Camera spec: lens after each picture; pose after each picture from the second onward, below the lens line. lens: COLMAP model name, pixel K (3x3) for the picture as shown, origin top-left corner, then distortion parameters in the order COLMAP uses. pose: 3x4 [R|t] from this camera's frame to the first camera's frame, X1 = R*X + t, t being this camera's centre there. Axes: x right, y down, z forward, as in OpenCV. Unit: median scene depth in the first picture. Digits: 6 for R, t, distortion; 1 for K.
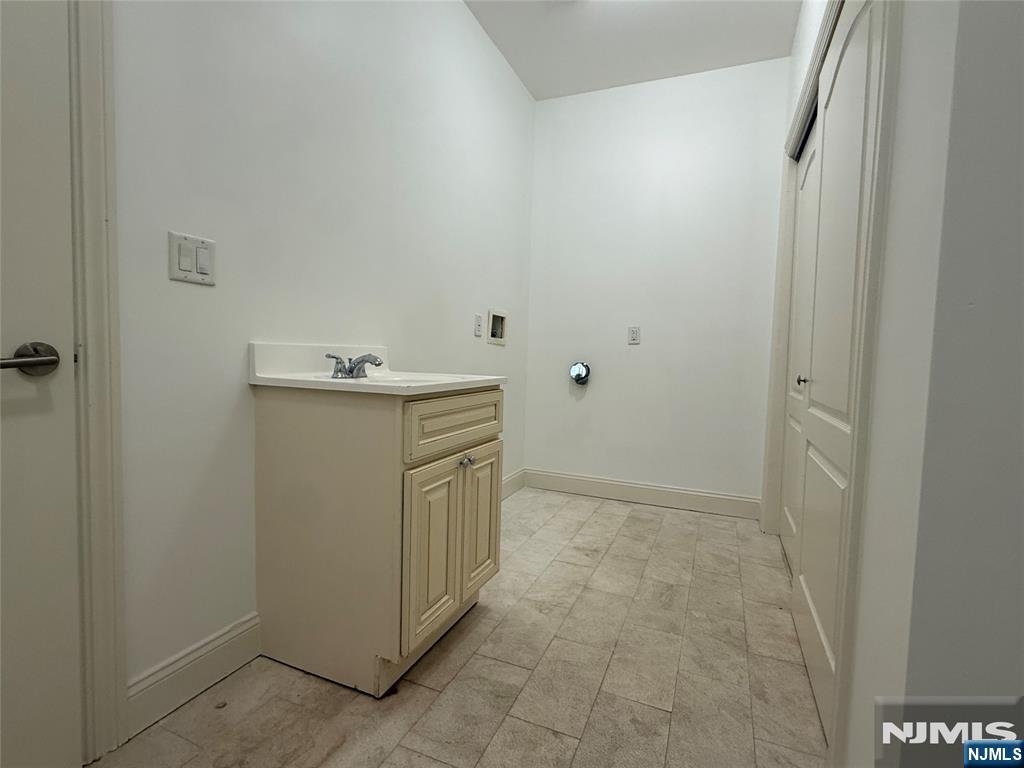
lens RADIAL K [[497.7, 0, 512.0], [0, 497.7, 384.0], [0, 0, 1]] dist [0.001991, -0.000155]
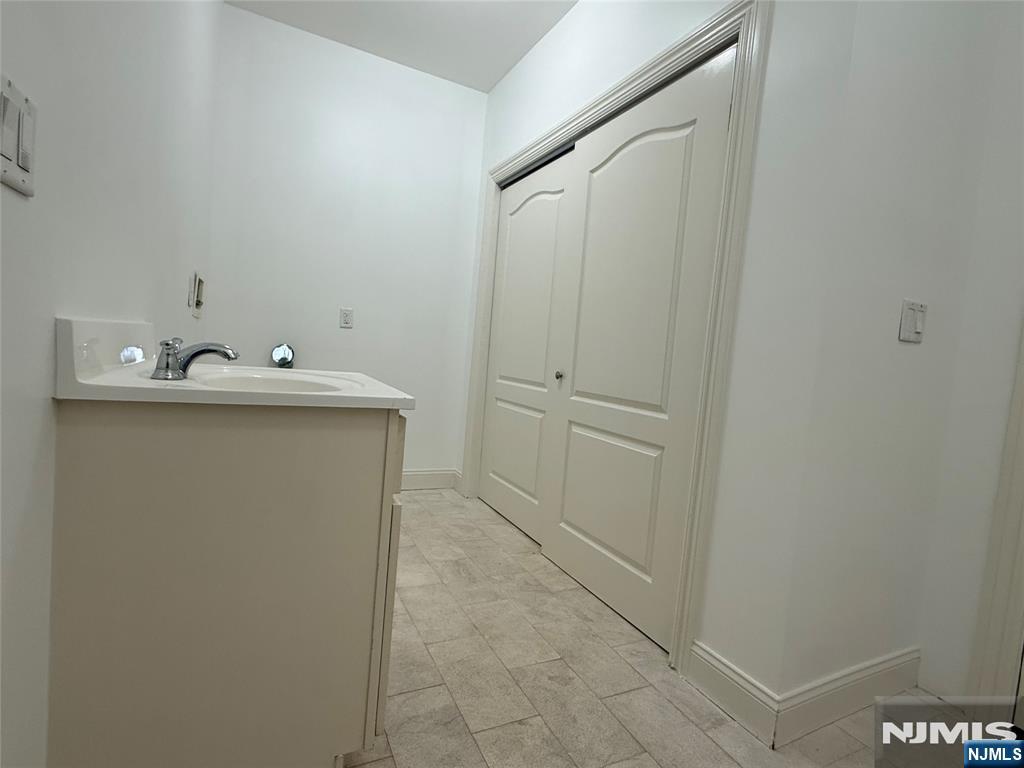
lens RADIAL K [[497.7, 0, 512.0], [0, 497.7, 384.0], [0, 0, 1]] dist [0.001991, -0.000155]
pose [[0.647417, -0.015734, 0.761973, -0.531428], [-0.026947, 0.998689, 0.043518, -0.043670], [-0.761659, -0.048708, 0.646145, 0.273062]]
